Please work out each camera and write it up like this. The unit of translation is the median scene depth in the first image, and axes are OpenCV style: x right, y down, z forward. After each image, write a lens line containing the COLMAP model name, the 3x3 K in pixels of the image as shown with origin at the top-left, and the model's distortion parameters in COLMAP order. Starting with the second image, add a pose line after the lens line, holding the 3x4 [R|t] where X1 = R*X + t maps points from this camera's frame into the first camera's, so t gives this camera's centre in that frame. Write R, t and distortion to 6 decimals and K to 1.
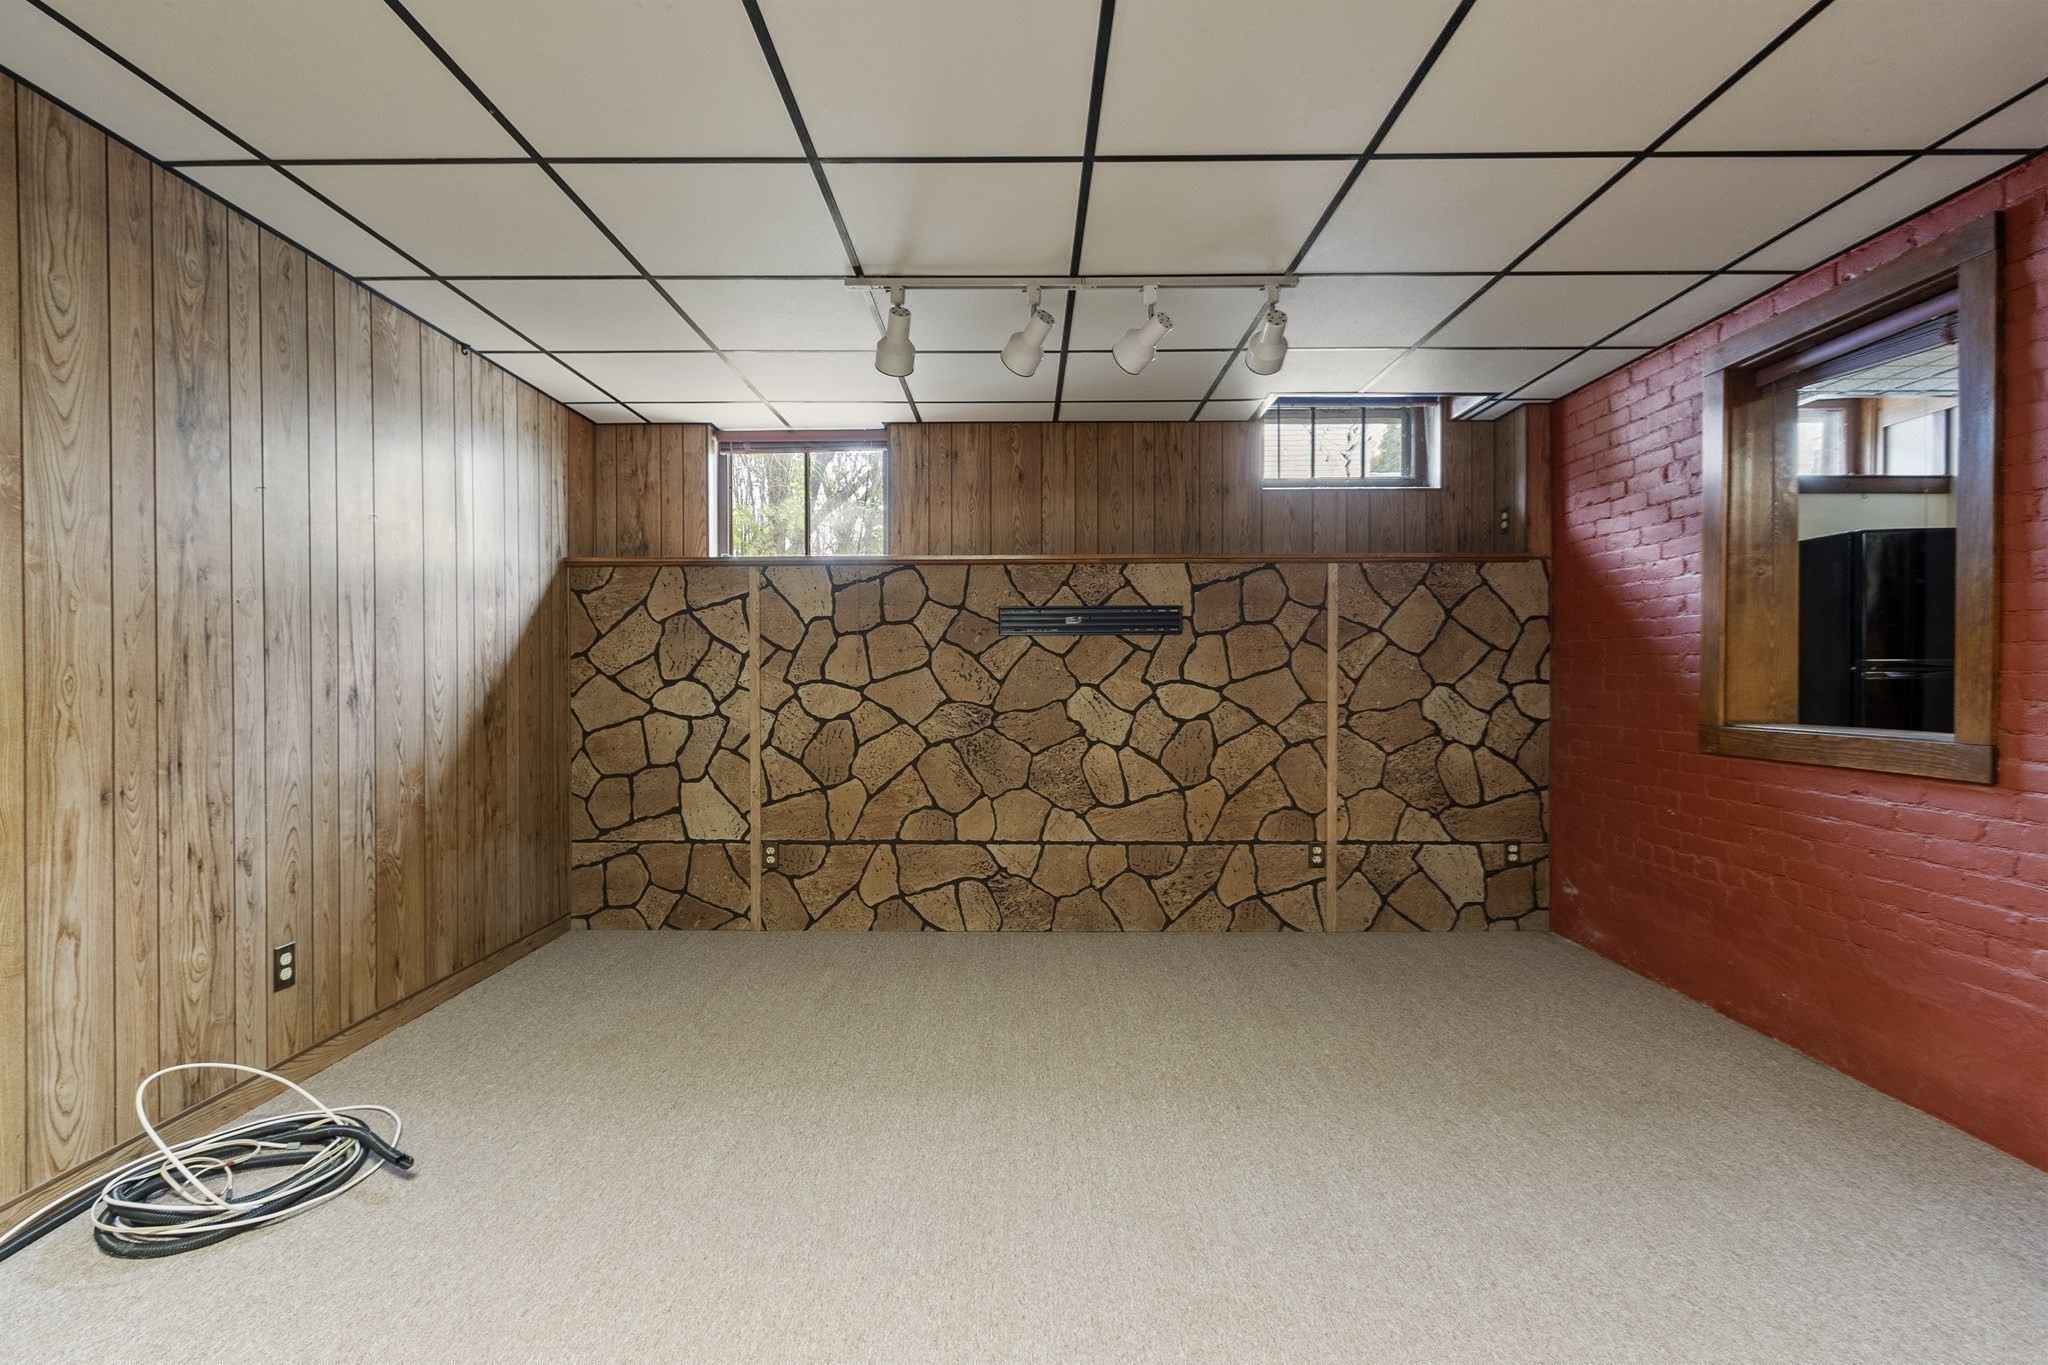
lens RADIAL K [[961.0, 0, 1037.6], [0, 961.0, 689.7], [0, 0, 1]] dist [0.001233, -0.000421]
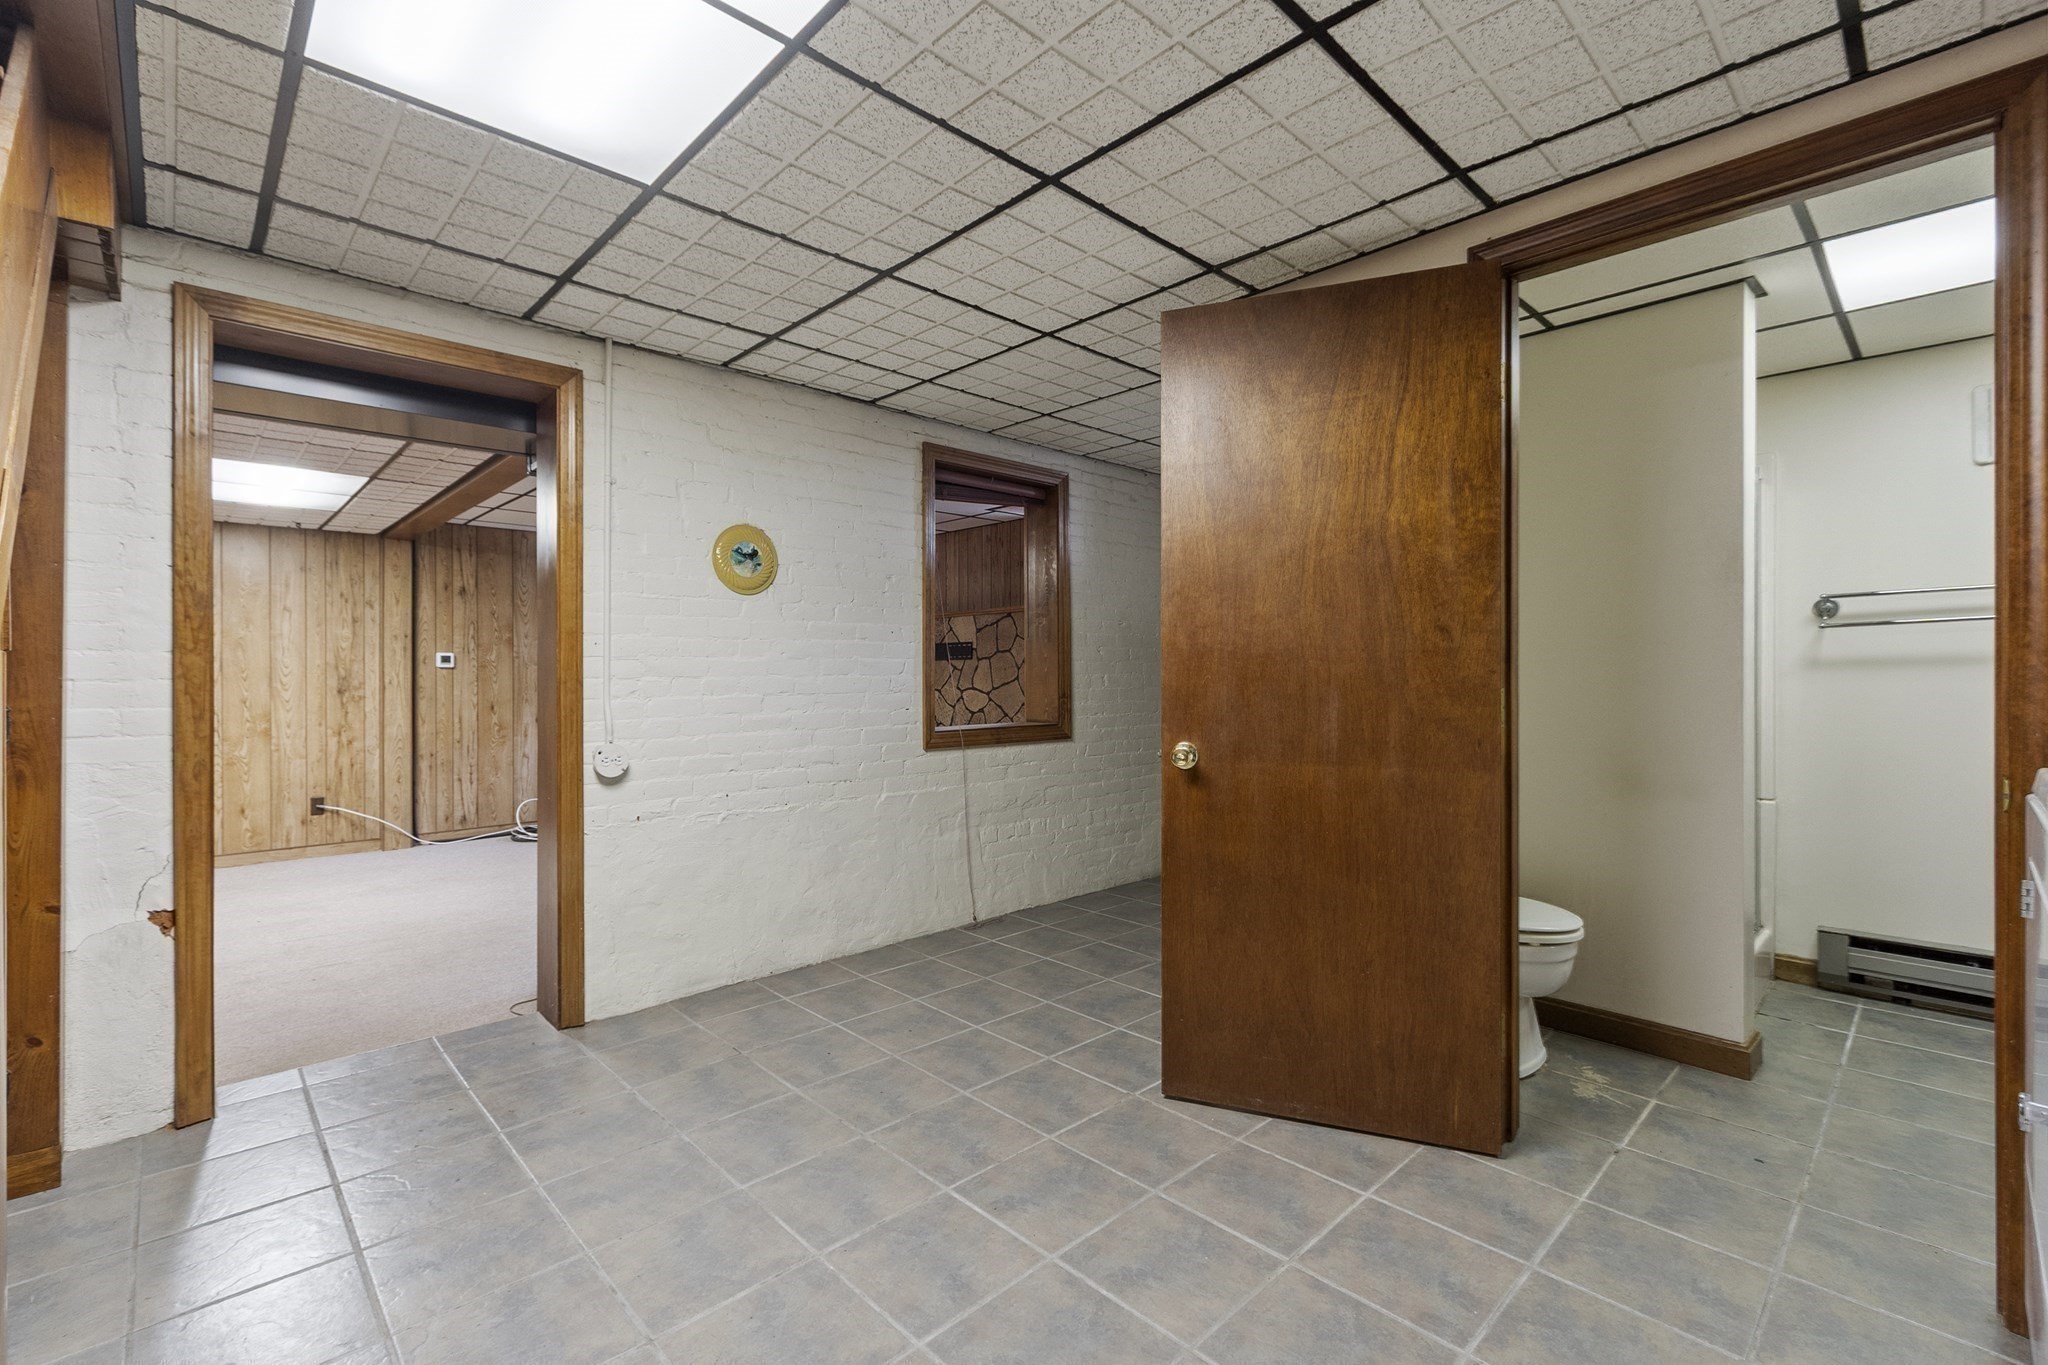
lens RADIAL K [[904.2, 0, 1032.0], [0, 904.2, 676.5], [0, 0, 1]] dist [-0.004619, -0.000166]
pose [[0.686961, 0.002144, -0.726692, 1.334065], [-0.006165, 0.999977, -0.002877, -0.024899], [0.726669, 0.006456, 0.686958, 0.021268]]
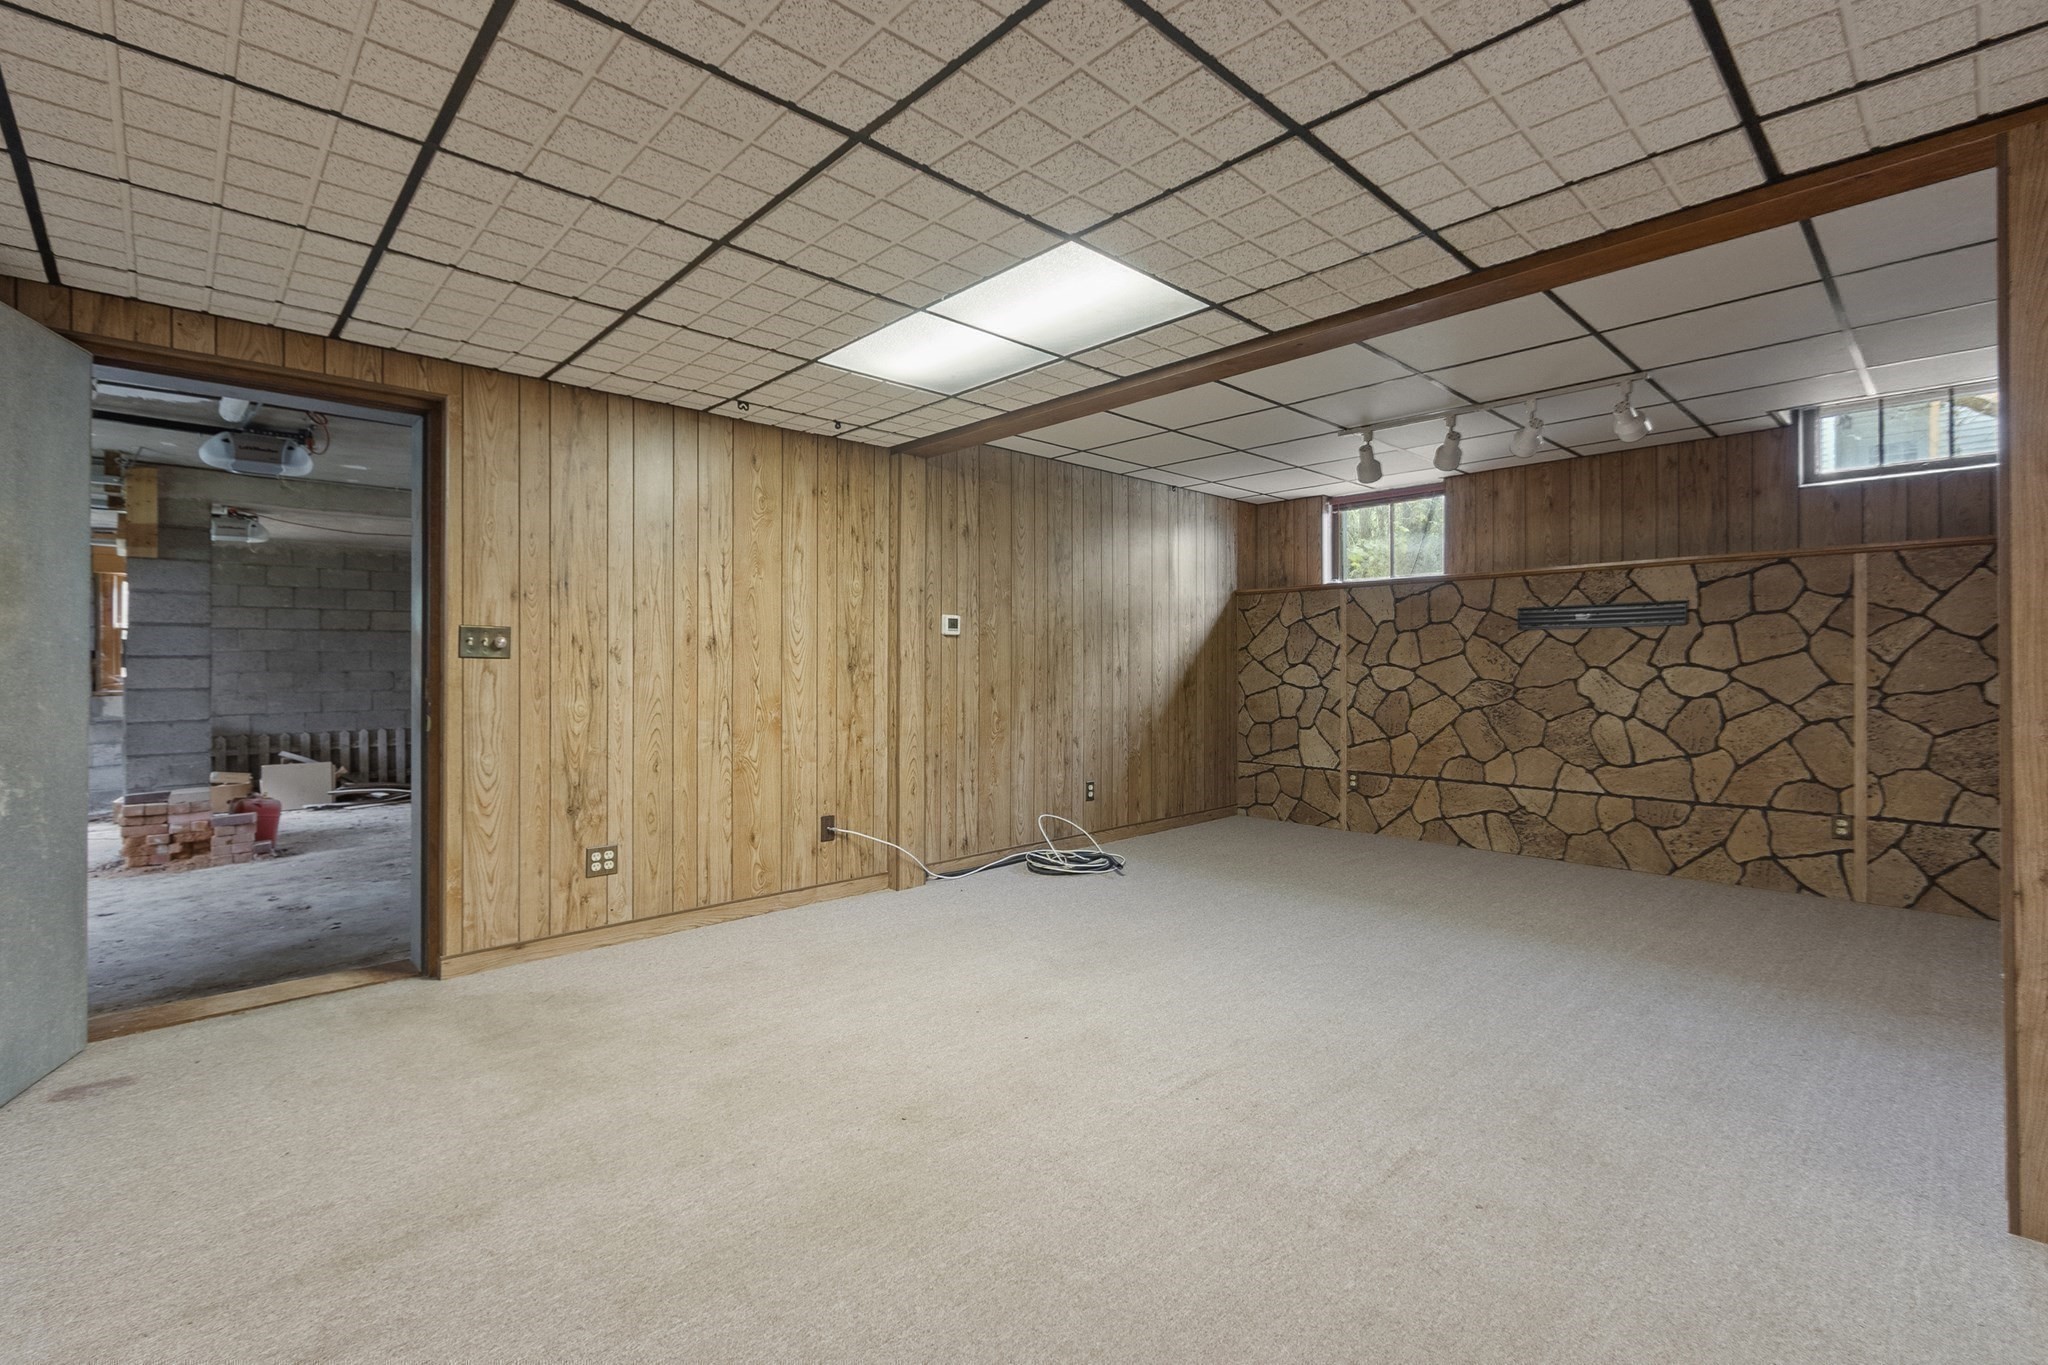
lens RADIAL K [[904.2, 0, 1003.0], [0, 904.2, 666.5], [0, 0, 1]] dist [-0.004619, -0.000166]
pose [[0.680125, 0.001590, -0.733095, 0.389845], [-0.007639, 0.999959, -0.004918, 0.005441], [0.733057, 0.008944, 0.680109, -0.366314]]
